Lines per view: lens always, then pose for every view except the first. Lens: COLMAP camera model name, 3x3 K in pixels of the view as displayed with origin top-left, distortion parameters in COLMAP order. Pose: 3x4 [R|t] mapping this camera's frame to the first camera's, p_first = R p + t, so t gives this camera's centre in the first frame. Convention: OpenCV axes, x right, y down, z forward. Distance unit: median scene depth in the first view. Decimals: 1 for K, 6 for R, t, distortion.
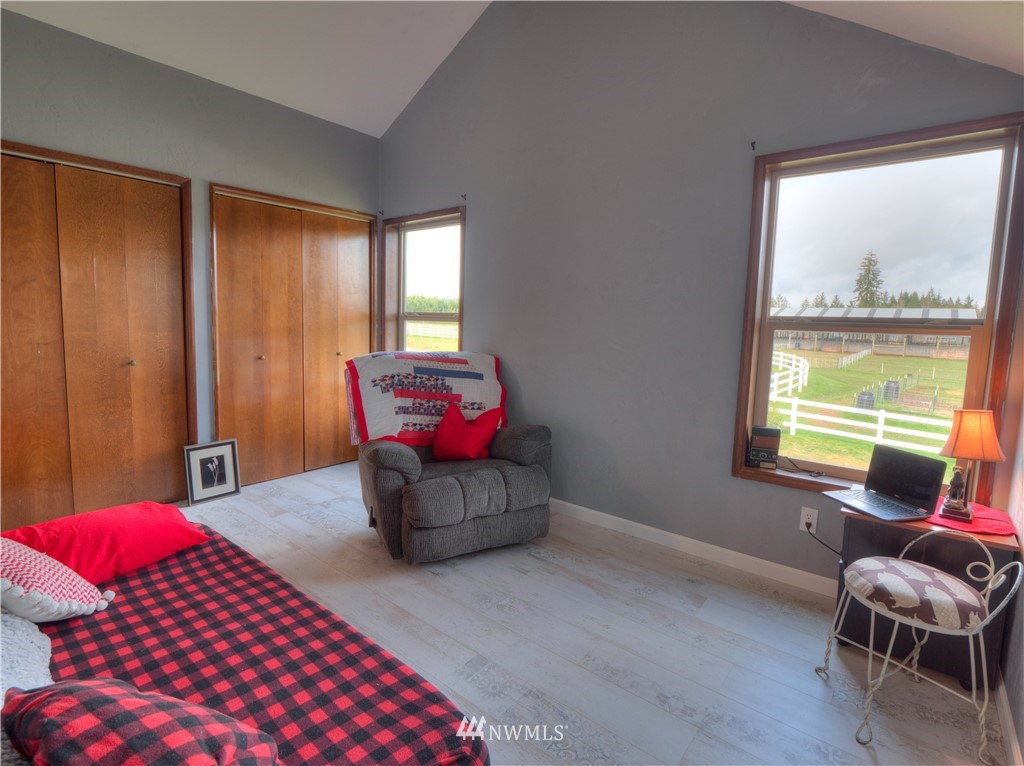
lens RADIAL K [[503.4, 0, 512.1], [0, 503.4, 377.6], [0, 0, 1]] dist [-0.012933, -0.000684]
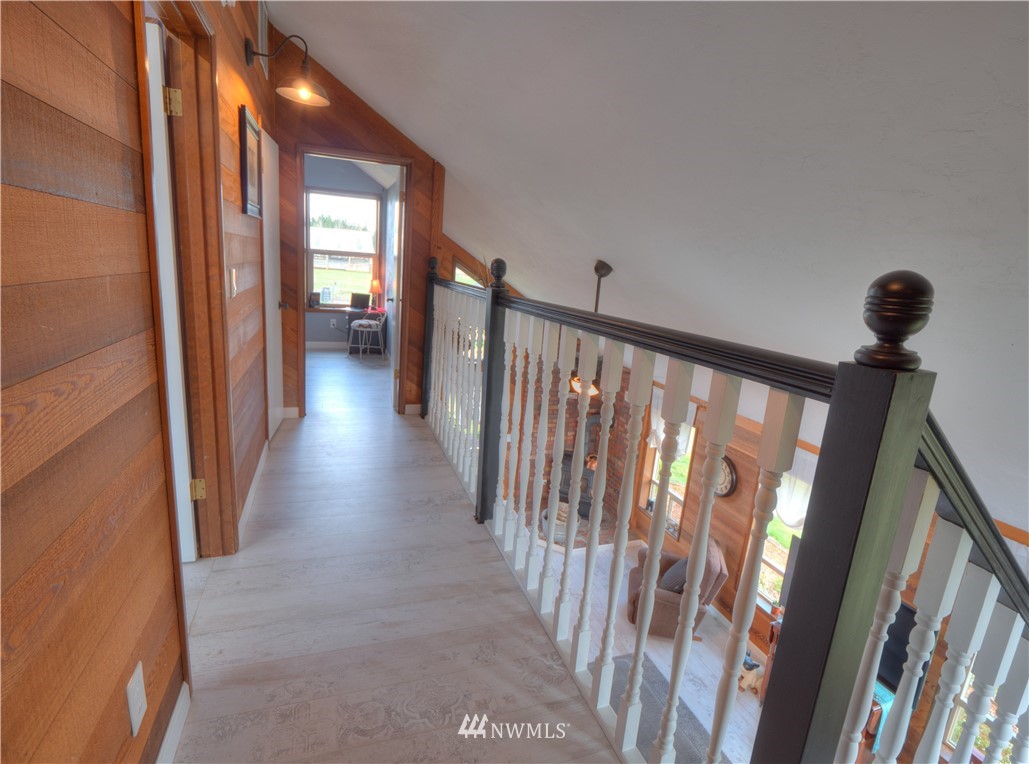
lens RADIAL K [[506.9, 0, 514.5], [0, 506.9, 382.0], [0, 0, 1]] dist [-0.000156, -0.000015]
pose [[0.526851, -0.178900, 0.830917, -1.275501], [0.029453, 0.980853, 0.192507, 0.087253], [-0.849447, -0.076950, 0.522033, -1.357872]]
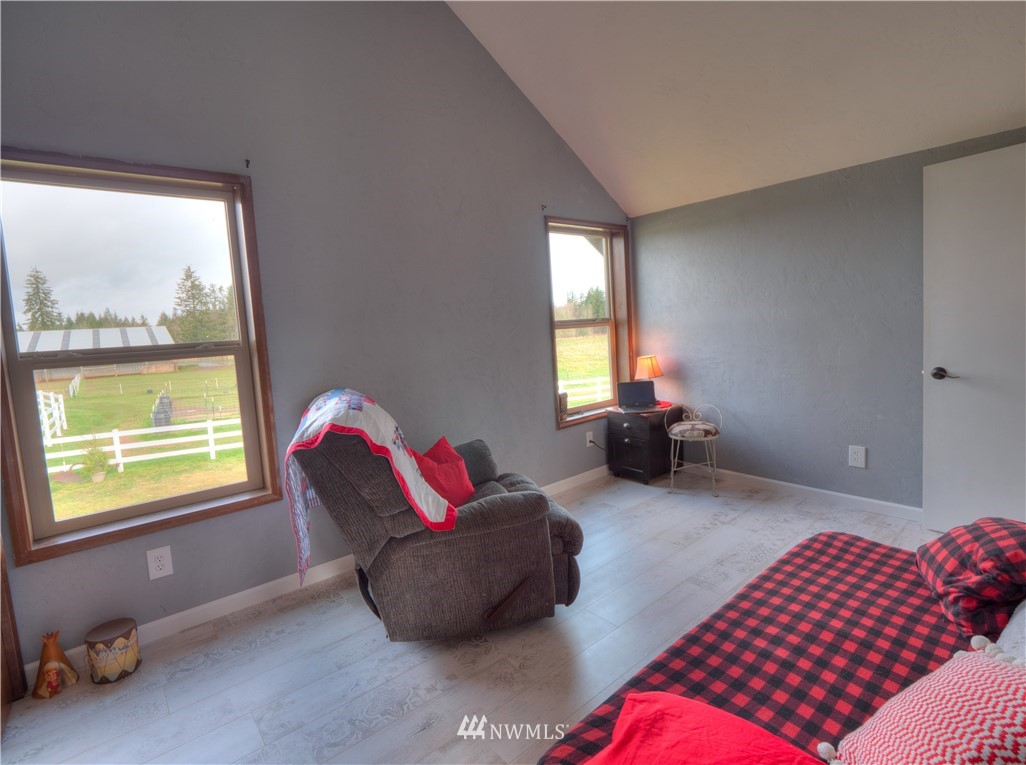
lens RADIAL K [[499.4, 0, 515.4], [0, 499.4, 373.8], [0, 0, 1]] dist [-0.006977, -0.000575]
pose [[0.182615, -0.128735, 0.974720, -1.061865], [0.174028, 0.979969, 0.096824, -0.137210], [-0.967660, 0.151947, 0.201360, 0.864452]]
